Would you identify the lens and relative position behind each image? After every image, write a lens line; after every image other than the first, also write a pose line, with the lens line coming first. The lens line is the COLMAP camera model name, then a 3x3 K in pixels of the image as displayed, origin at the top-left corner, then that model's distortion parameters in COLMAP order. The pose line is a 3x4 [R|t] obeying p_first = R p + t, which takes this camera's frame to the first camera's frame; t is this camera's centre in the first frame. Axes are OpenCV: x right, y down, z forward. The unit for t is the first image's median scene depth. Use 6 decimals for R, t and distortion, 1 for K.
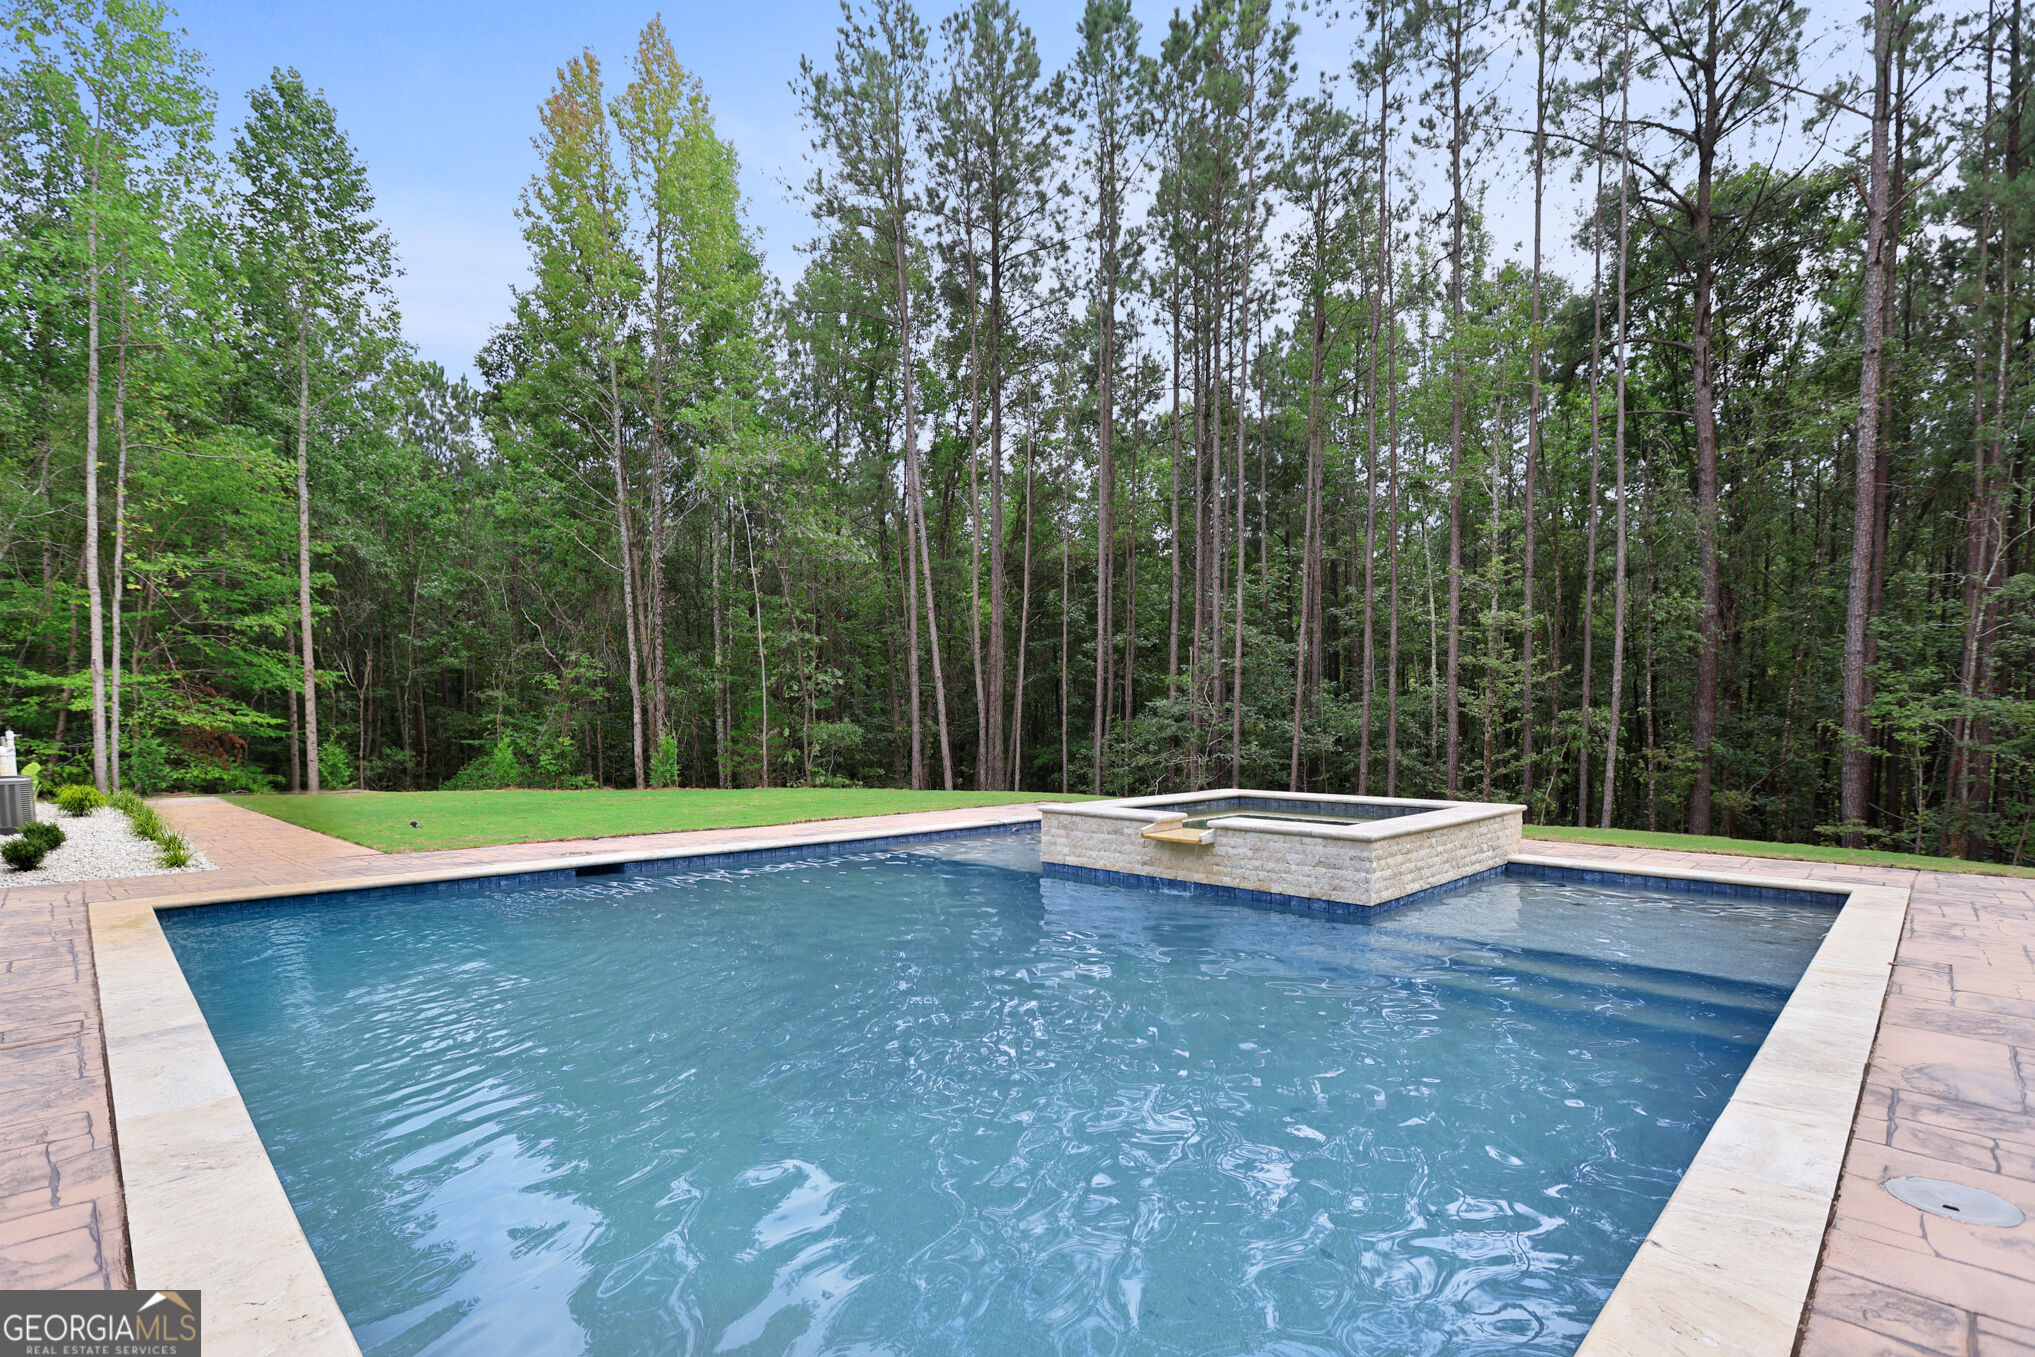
lens RADIAL K [[935.6, 0, 1022.2], [0, 935.6, 779.9], [0, 0, 1]] dist [-0.002484, -0.001263]
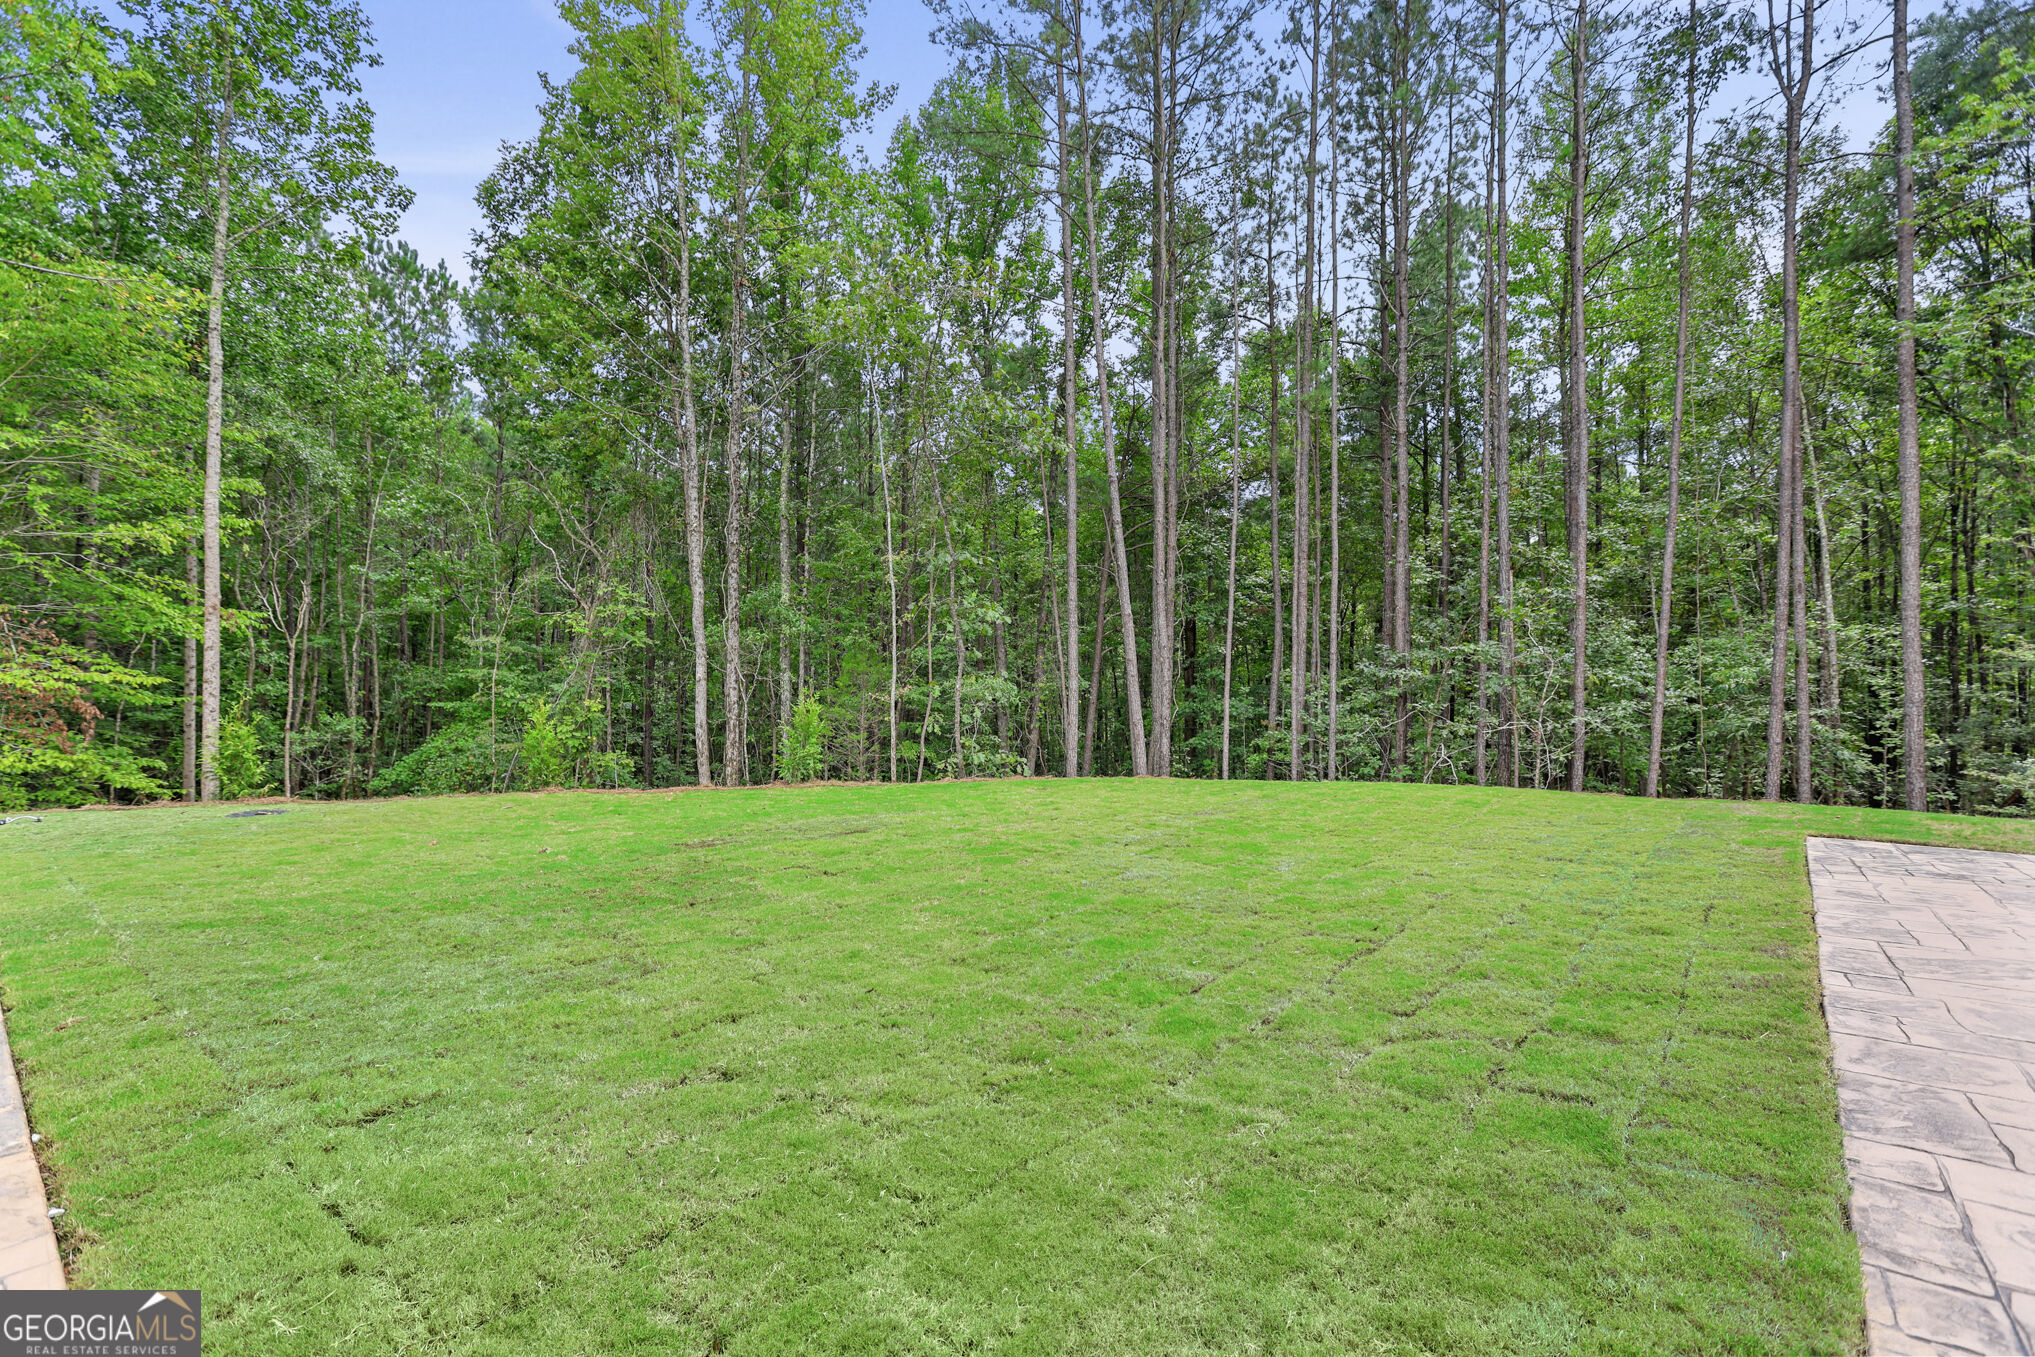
lens RADIAL K [[891.5, 0, 1017.2], [0, 891.5, 668.6], [0, 0, 1]] dist [0.000343, 0.011049]
pose [[0.997814, -0.002574, 0.066036, -0.210146], [0.007250, 0.997473, -0.070677, -0.019800], [-0.065687, 0.071001, 0.995311, 0.297757]]
